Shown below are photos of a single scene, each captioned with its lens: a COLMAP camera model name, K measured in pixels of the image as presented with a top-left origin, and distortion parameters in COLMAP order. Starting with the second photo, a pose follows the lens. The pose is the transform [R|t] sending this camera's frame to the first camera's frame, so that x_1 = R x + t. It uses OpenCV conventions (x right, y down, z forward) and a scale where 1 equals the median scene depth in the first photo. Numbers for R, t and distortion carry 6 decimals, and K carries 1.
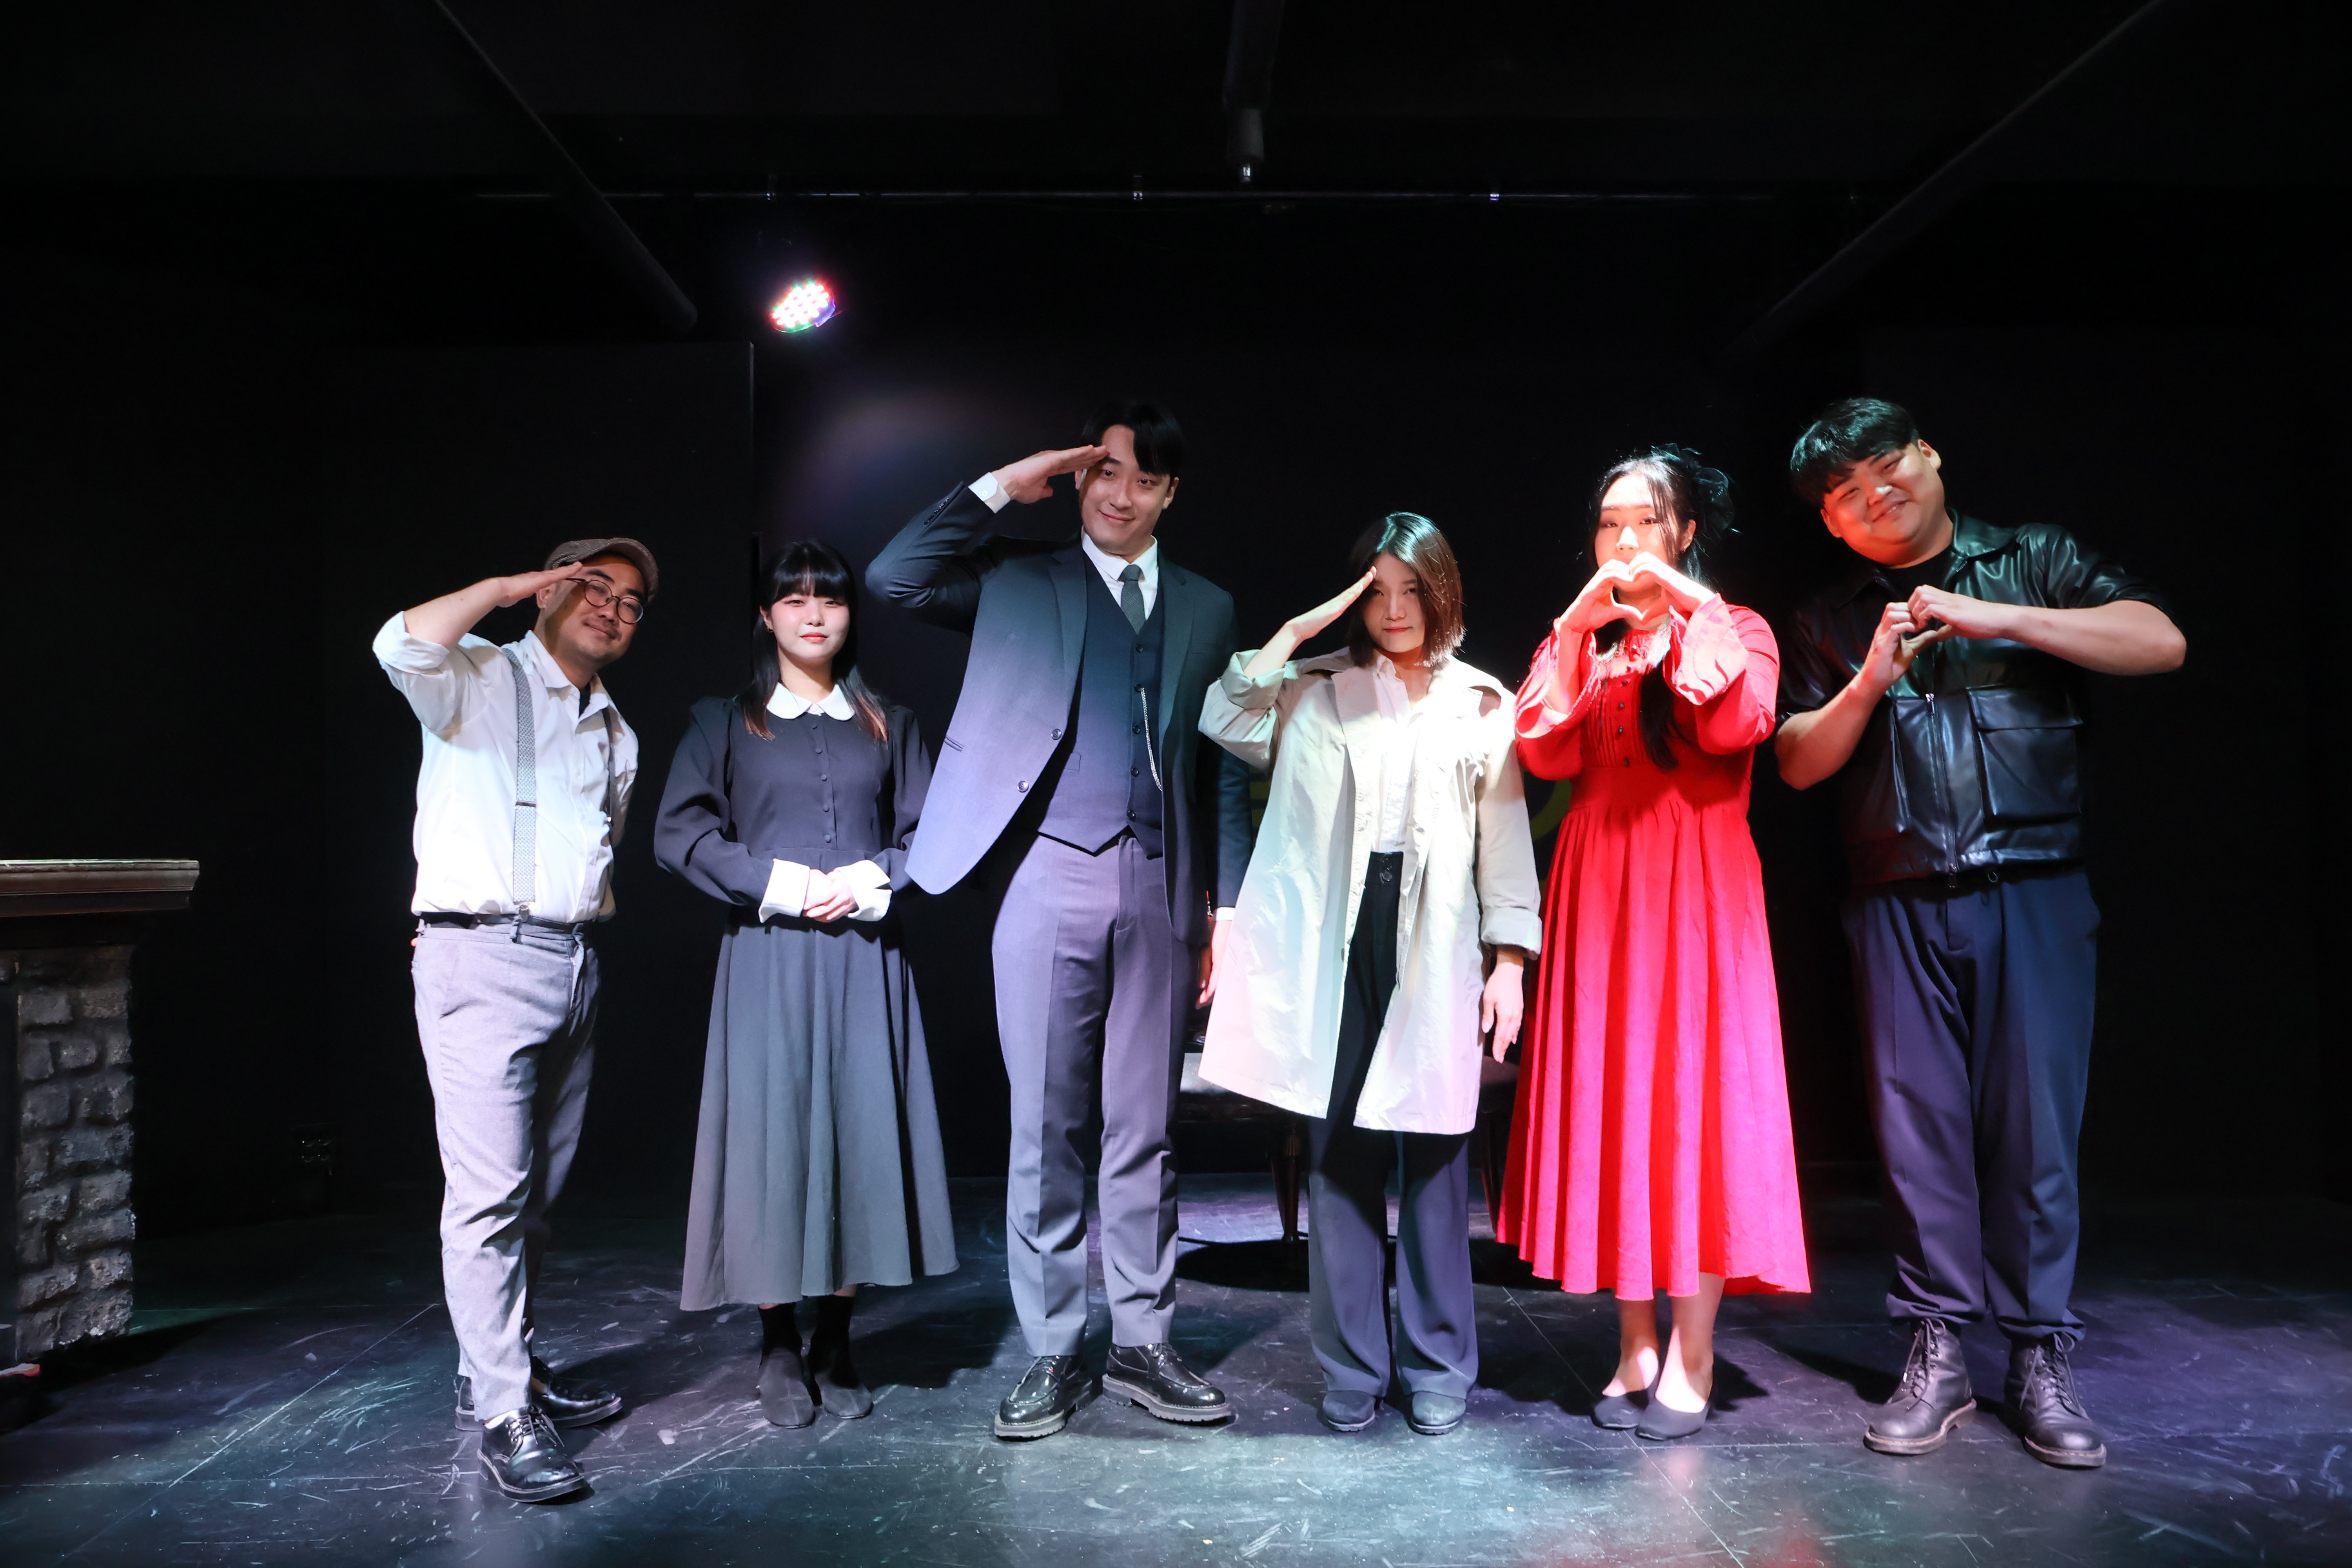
lens RADIAL K [[1970.1, 0, 1187.7], [0, 1970.1, 784.5], [0, 0, 1]] dist [-0.005497, 0.002340]
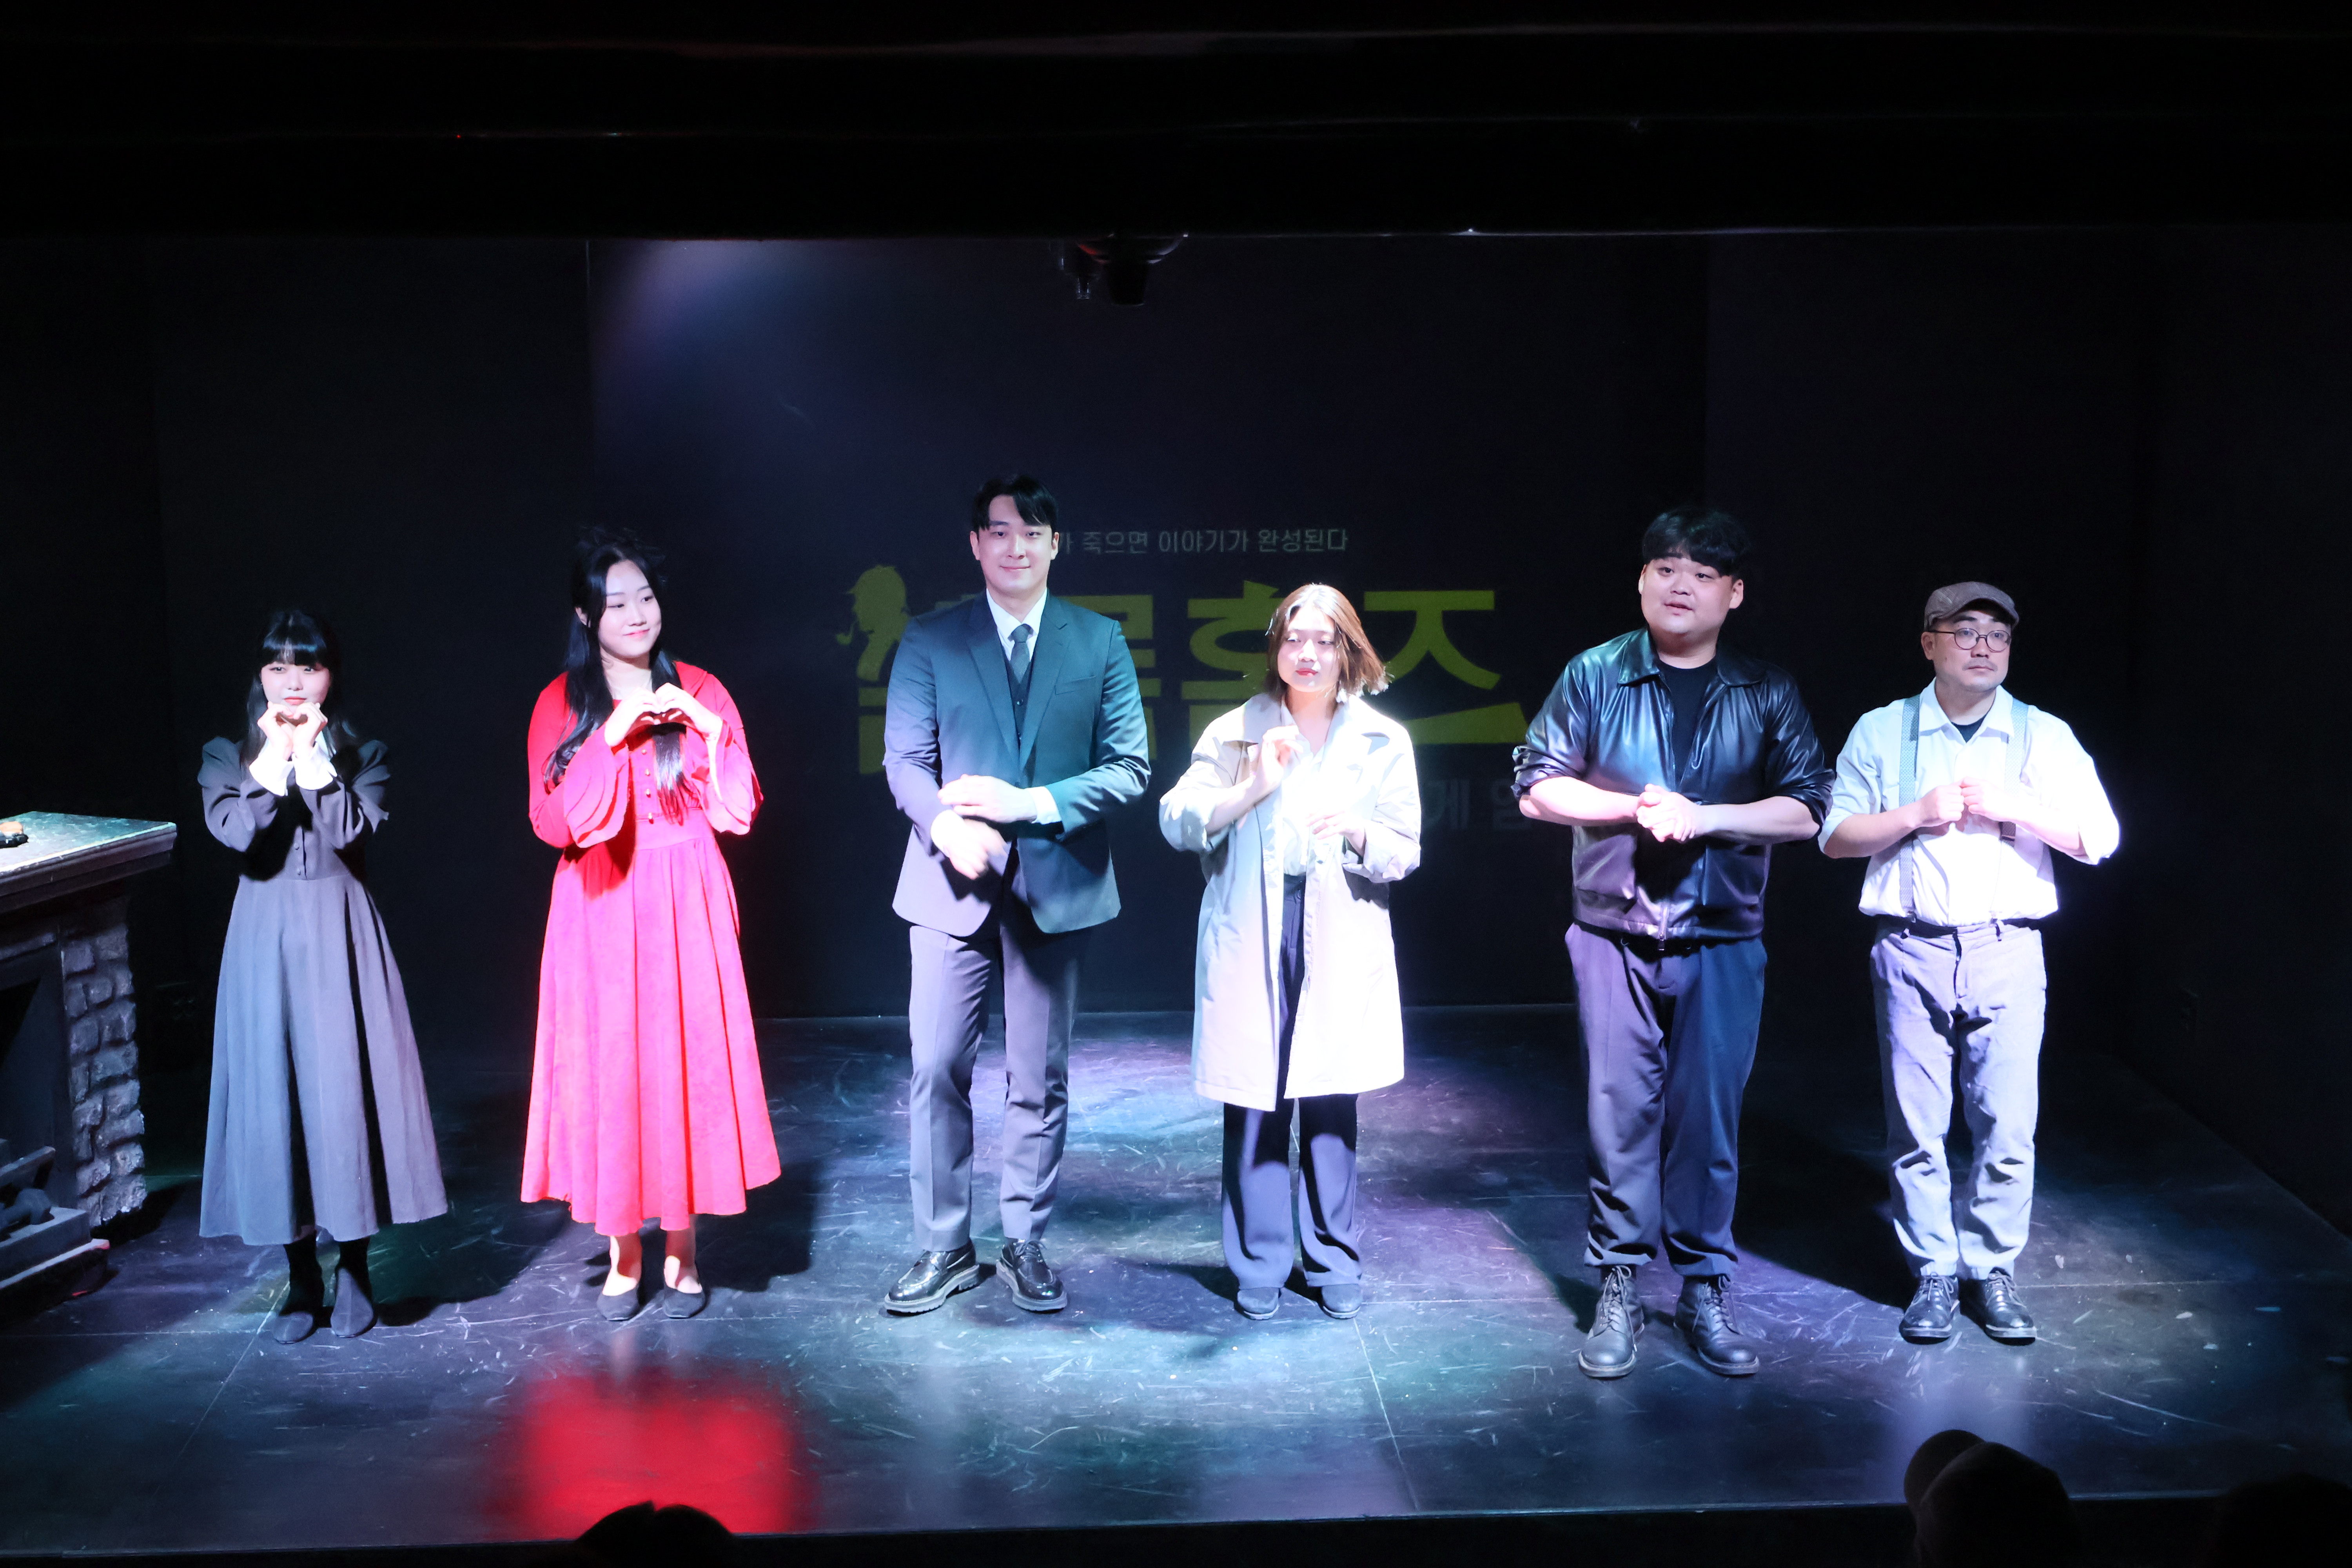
lens RADIAL K [[3327.2, 0, 1166.3], [0, 3327.2, 785.8], [0, 0, 1]] dist [0.003414, -0.013047]
pose [[0.999812, 0.000979, 0.019386, 0.060089], [-0.004802, 0.980160, 0.198152, -0.452731], [-0.018808, -0.198208, 0.979980, -1.138186]]
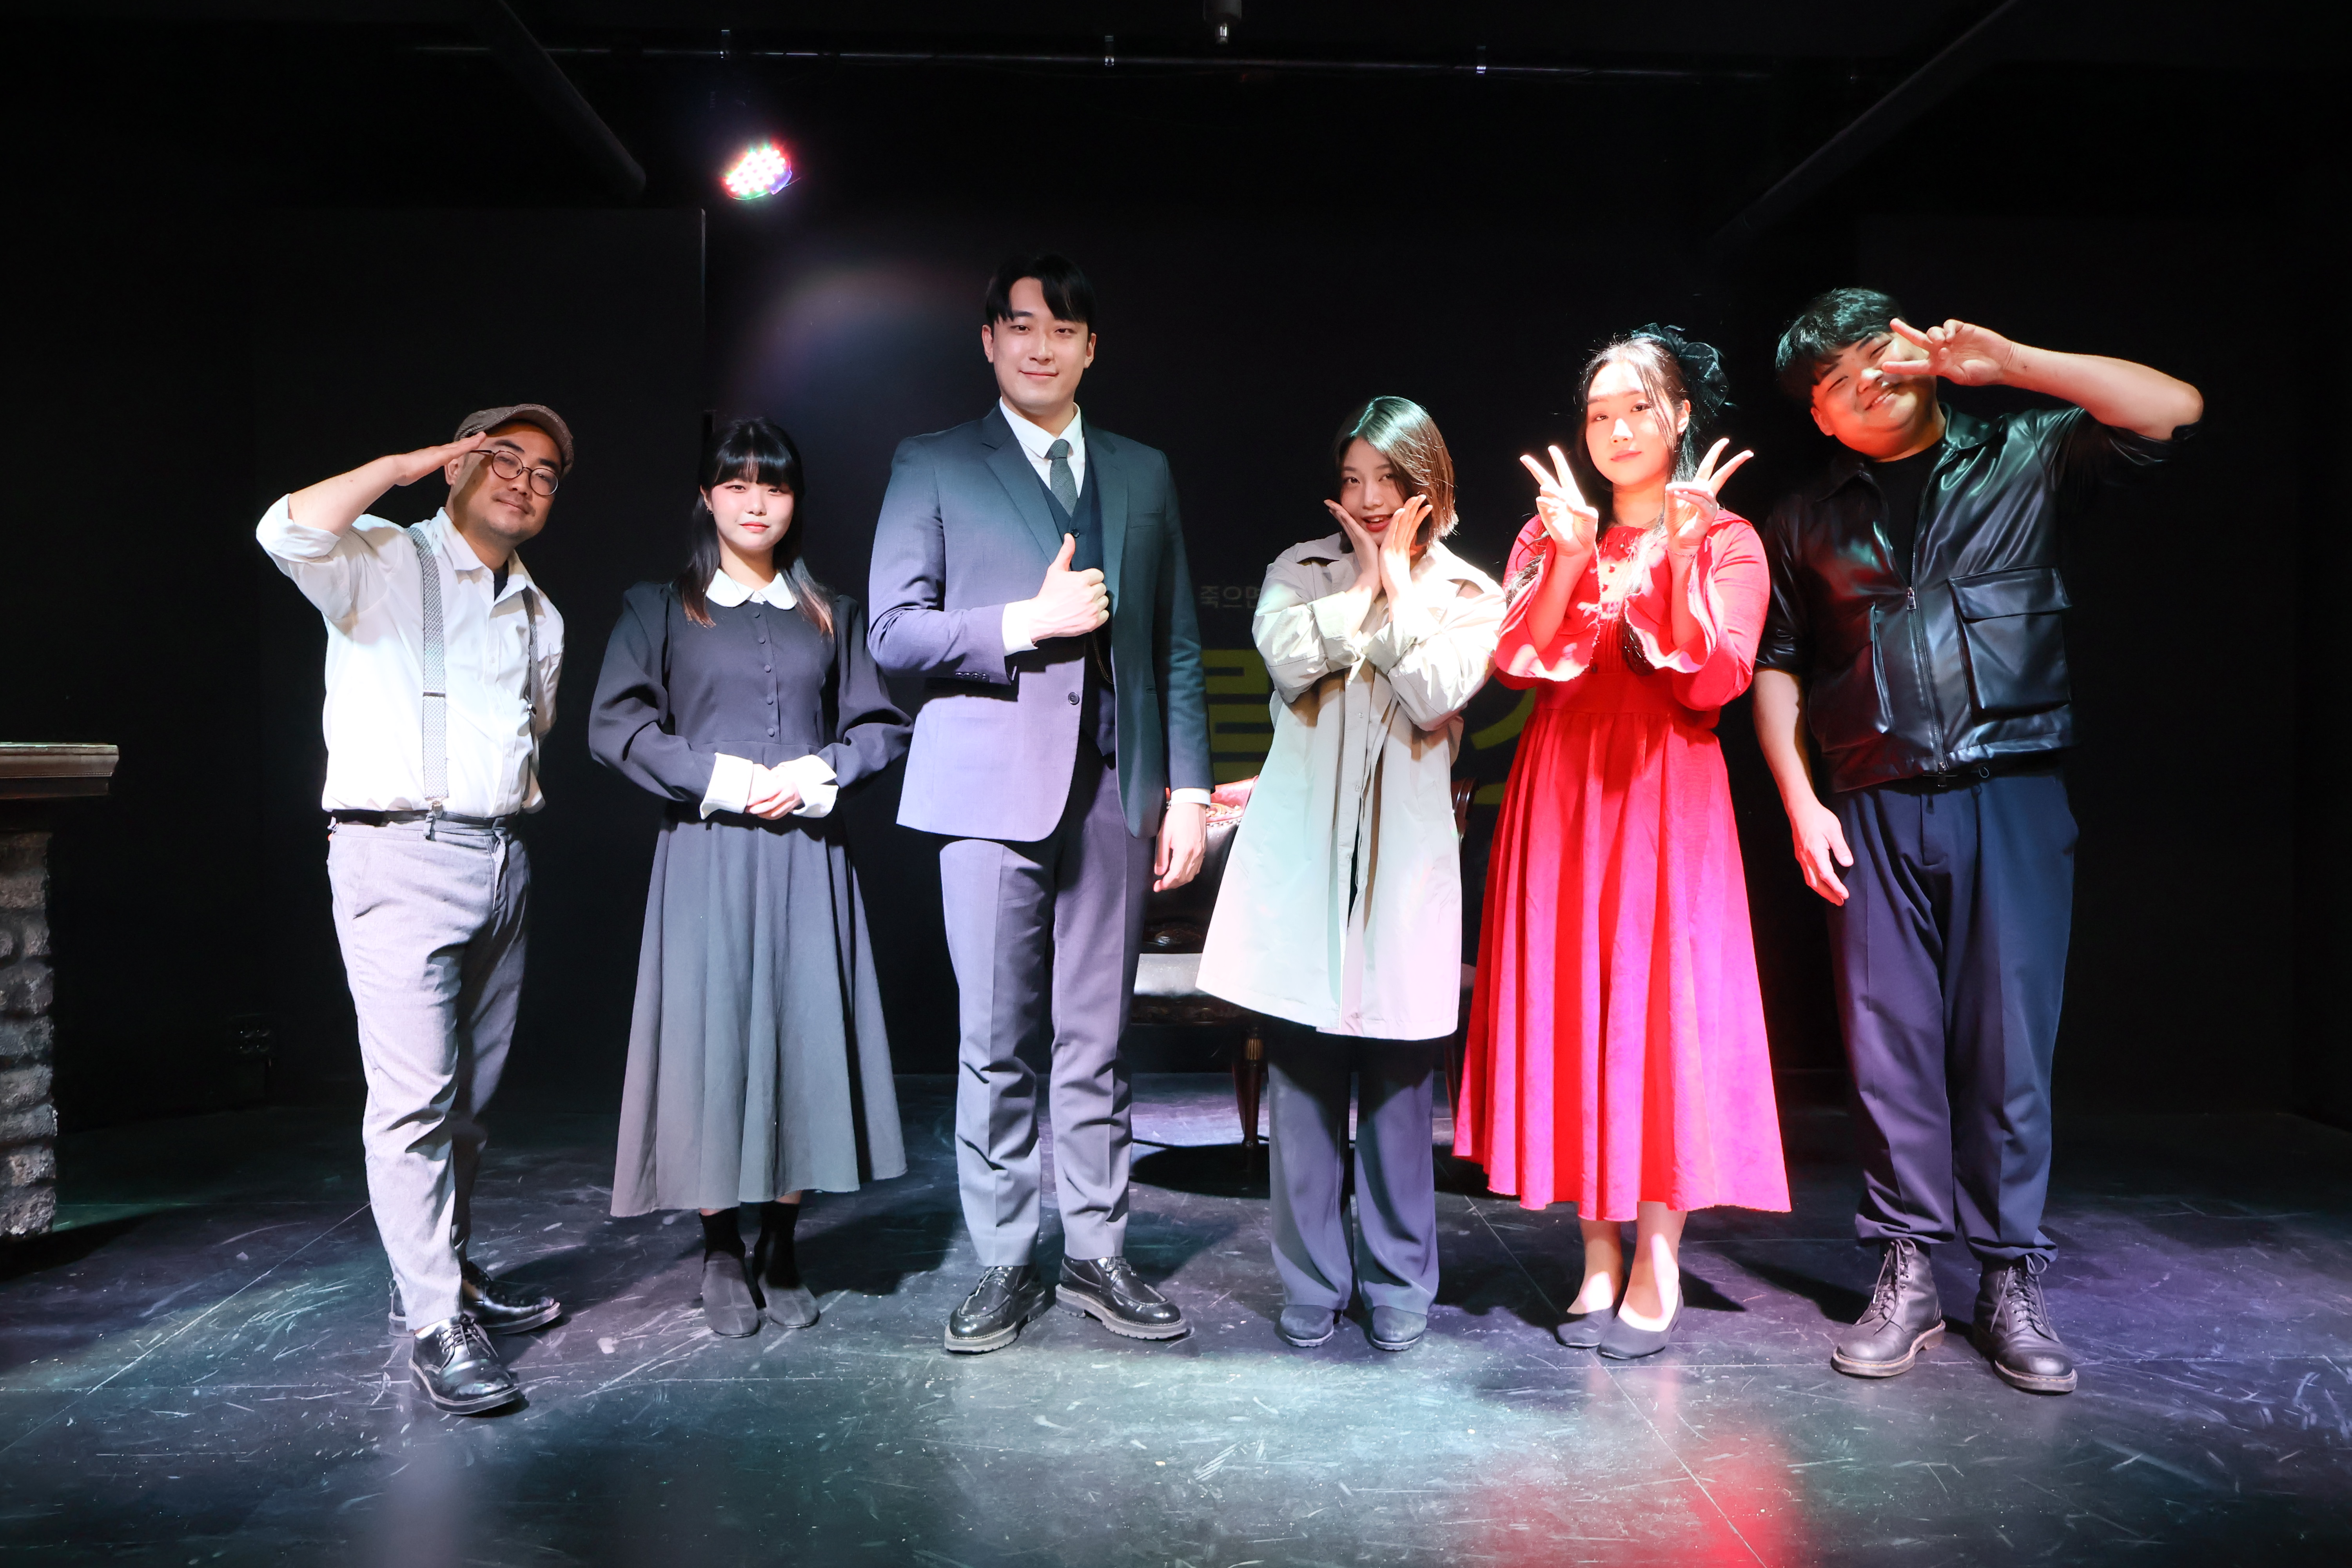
lens RADIAL K [[1970.1, 0, 1187.7], [0, 1970.1, 784.5], [0, 0, 1]] dist [-0.005497, 0.002340]
pose [[0.999756, 0.013969, 0.017114, 0.002029], [-0.014897, 0.998356, 0.055355, -0.003561], [-0.016313, -0.055596, 0.998320, 0.041178]]
